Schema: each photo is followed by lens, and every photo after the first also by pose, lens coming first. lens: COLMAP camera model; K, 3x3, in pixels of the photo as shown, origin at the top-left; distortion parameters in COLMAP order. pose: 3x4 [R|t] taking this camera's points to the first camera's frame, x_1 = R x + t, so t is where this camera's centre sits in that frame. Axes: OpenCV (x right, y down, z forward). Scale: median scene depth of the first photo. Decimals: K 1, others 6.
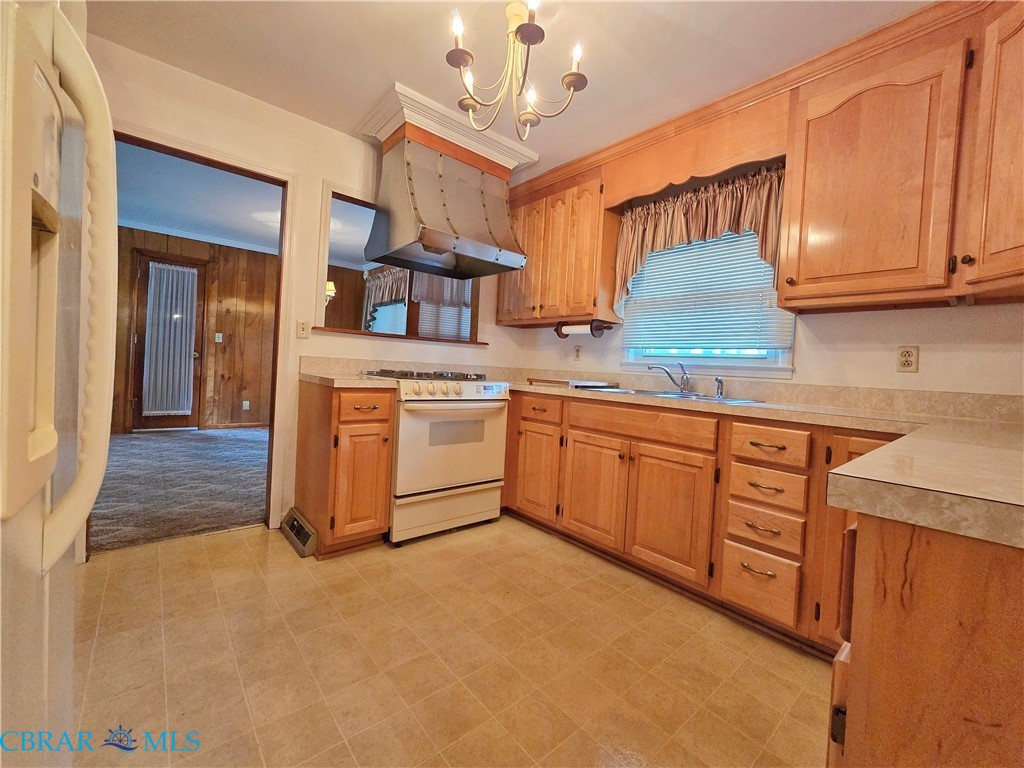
lens RADIAL K [[420.3, 0, 511.3], [0, 420.3, 380.7], [0, 0, 1]] dist [-0.001345, 0.003012]
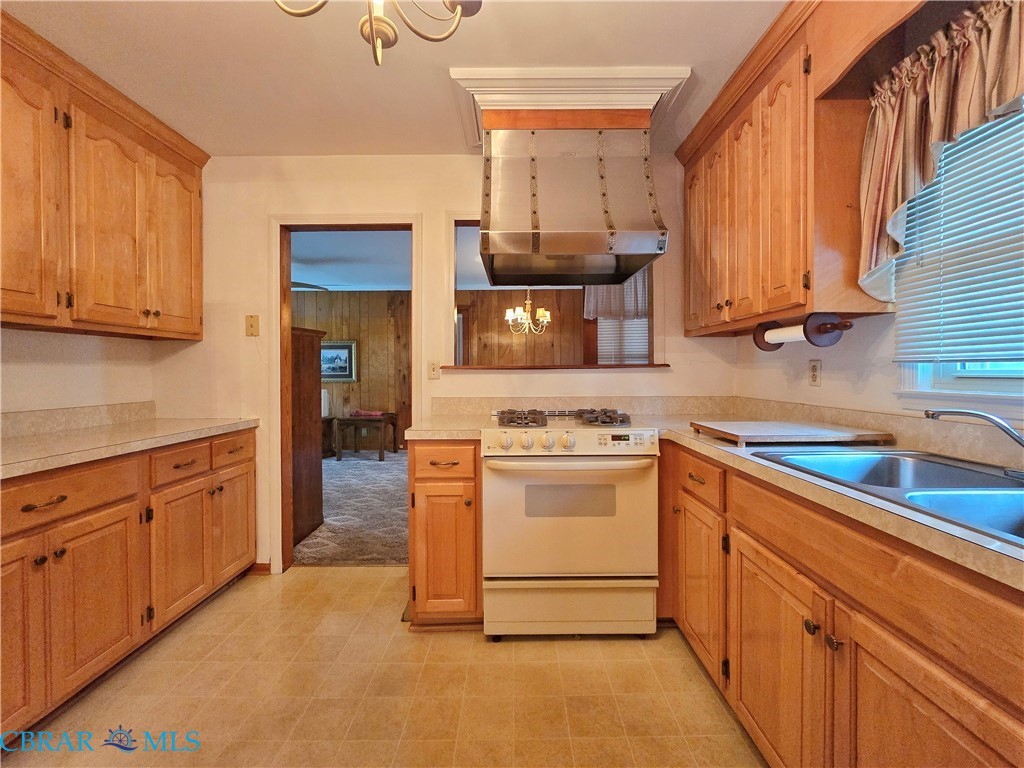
lens RADIAL K [[420.3, 0, 511.9], [0, 420.3, 379.2], [0, 0, 1]] dist [-0.001345, 0.003012]
pose [[0.761830, -0.047603, -0.646026, 0.250418], [0.026113, 0.998742, -0.042798, -0.051646], [0.647251, 0.015735, 0.762115, 0.362694]]
